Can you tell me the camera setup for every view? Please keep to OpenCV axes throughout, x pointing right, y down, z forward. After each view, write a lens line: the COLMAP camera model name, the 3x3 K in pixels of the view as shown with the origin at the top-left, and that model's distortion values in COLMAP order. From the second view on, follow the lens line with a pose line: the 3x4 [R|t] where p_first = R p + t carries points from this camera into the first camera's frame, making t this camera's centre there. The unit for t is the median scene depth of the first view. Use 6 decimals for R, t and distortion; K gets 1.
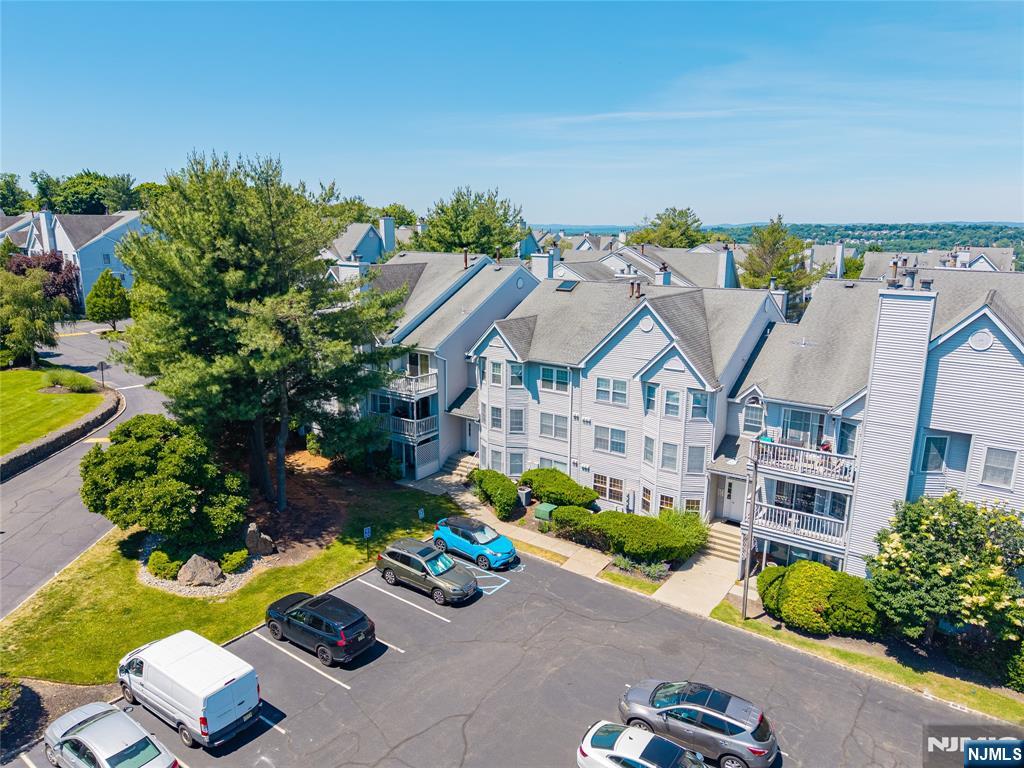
lens RADIAL K [[696.7, 0, 507.6], [0, 696.7, 386.2], [0, 0, 1]] dist [0.001572, -0.006206]
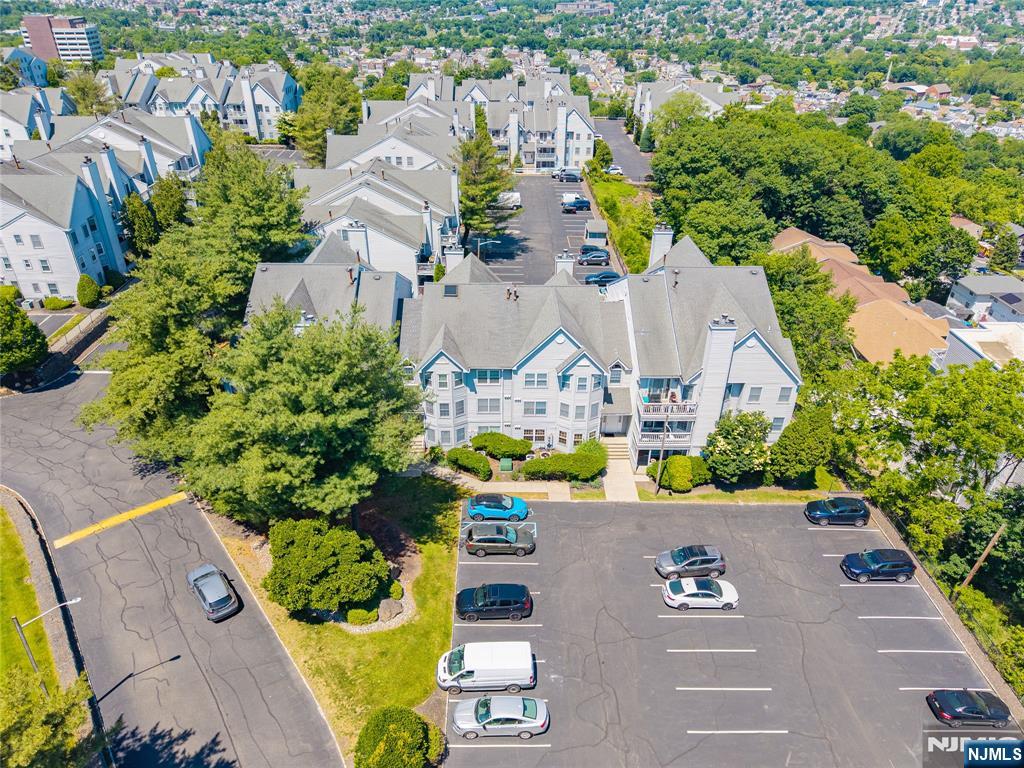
lens RADIAL K [[695.8, 0, 512.0], [0, 695.8, 384.0], [0, 0, 1]] dist [-0.003573, -0.007129]
pose [[0.801989, -0.304450, 0.513931, -0.643001], [0.130691, 0.928952, 0.346363, -0.493455], [-0.582867, -0.210613, 0.784798, -0.154768]]
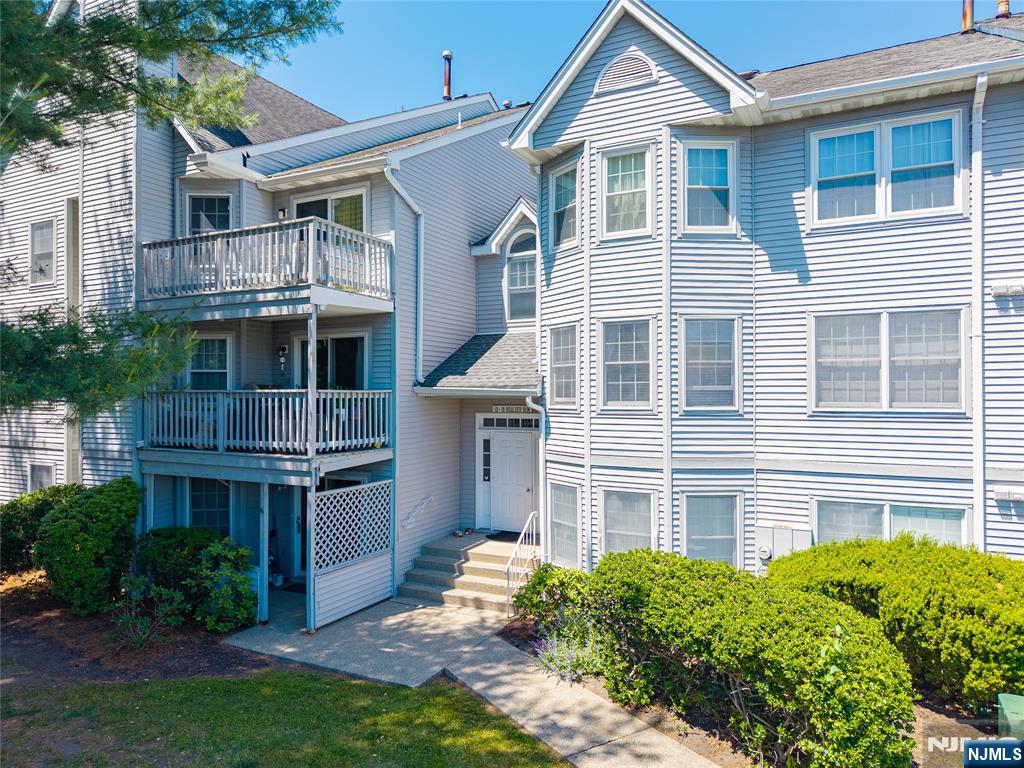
lens RADIAL K [[695.8, 0, 512.0], [0, 695.8, 384.0], [0, 0, 1]] dist [-0.003573, -0.007129]
pose [[0.990235, -0.002550, 0.139385, -0.103641], [0.036101, 0.970417, -0.238721, 0.124089], [-0.134653, 0.241422, 0.961033, 0.808065]]
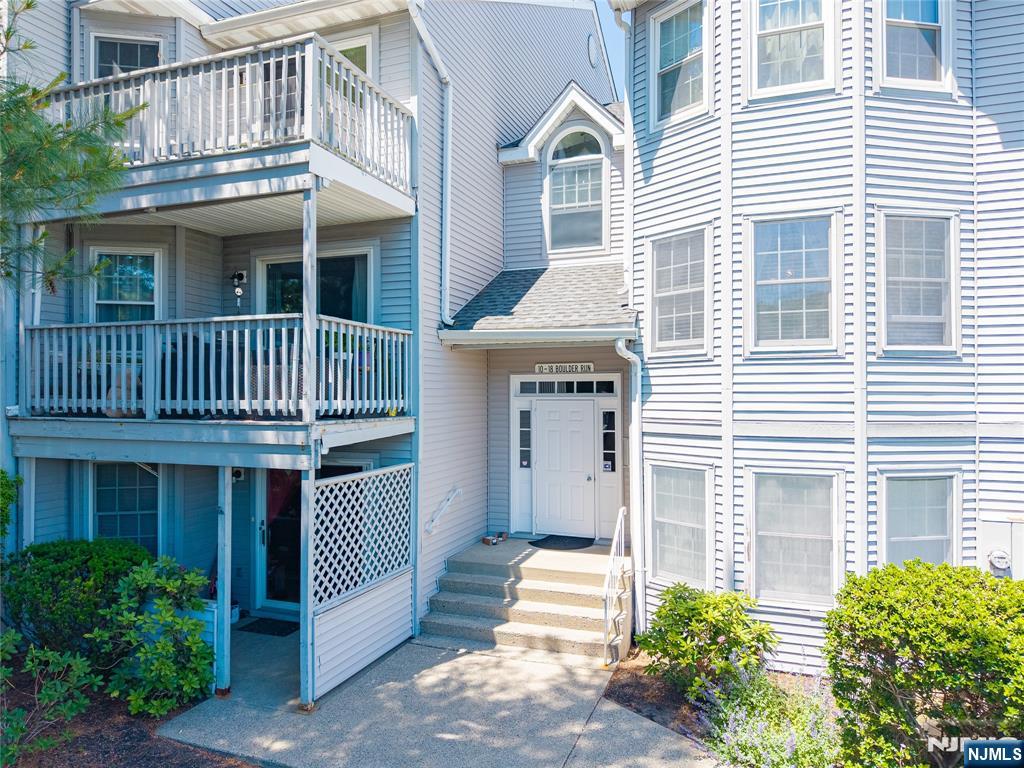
lens RADIAL K [[696.7, 0, 507.6], [0, 696.7, 386.2], [0, 0, 1]] dist [0.001572, -0.006206]
pose [[0.967177, 0.000835, 0.254101, -0.141437], [0.060097, 0.970872, -0.231938, 0.117052], [-0.246894, 0.239596, 0.938955, 0.919721]]
